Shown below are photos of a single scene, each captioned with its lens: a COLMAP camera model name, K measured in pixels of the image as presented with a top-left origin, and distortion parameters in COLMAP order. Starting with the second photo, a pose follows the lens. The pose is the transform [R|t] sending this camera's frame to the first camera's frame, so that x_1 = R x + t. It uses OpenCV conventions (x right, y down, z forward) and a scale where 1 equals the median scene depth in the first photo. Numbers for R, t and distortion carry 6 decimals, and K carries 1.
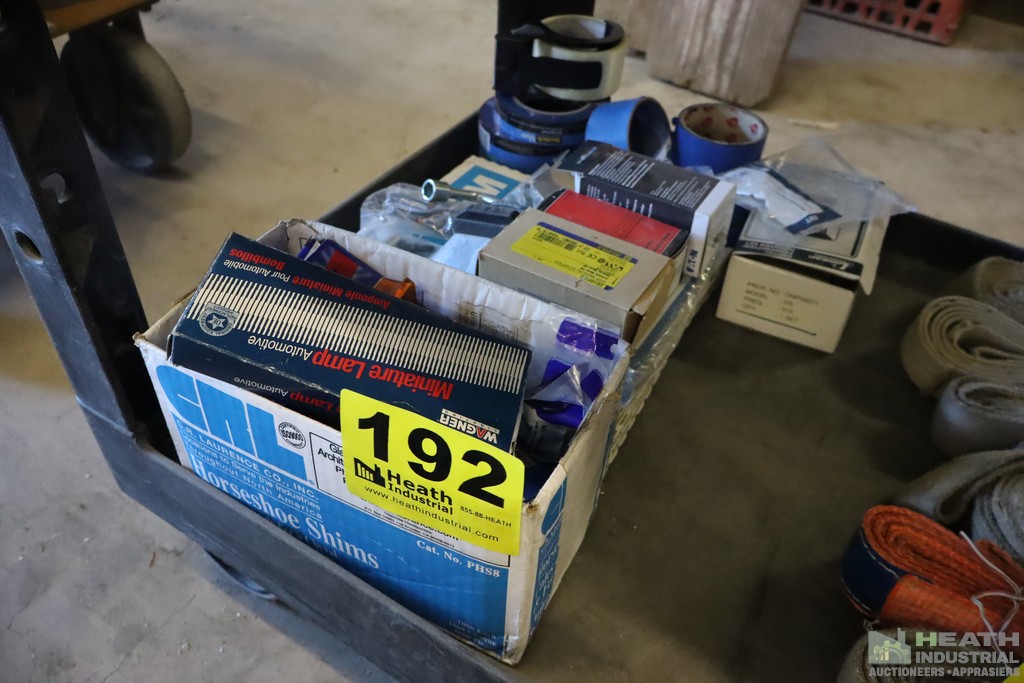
lens RADIAL K [[868.6, 0, 512.0], [0, 868.6, 341.5], [0, 0, 1]] dist [-0.007340, 0.021902]
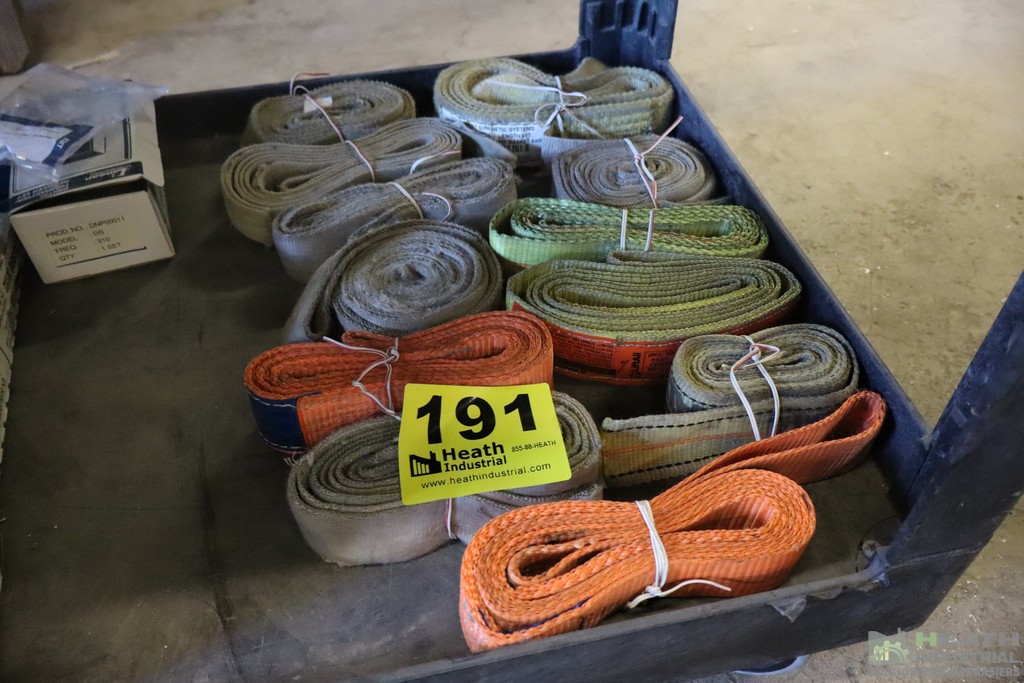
lens RADIAL K [[868.6, 0, 512.0], [0, 868.6, 341.5], [0, 0, 1]] dist [-0.007340, 0.021902]
pose [[0.706119, -0.537491, 0.460976, 0.140082], [0.506684, 0.838299, 0.201311, 0.094666], [-0.494638, 0.091420, 0.864277, -0.028292]]
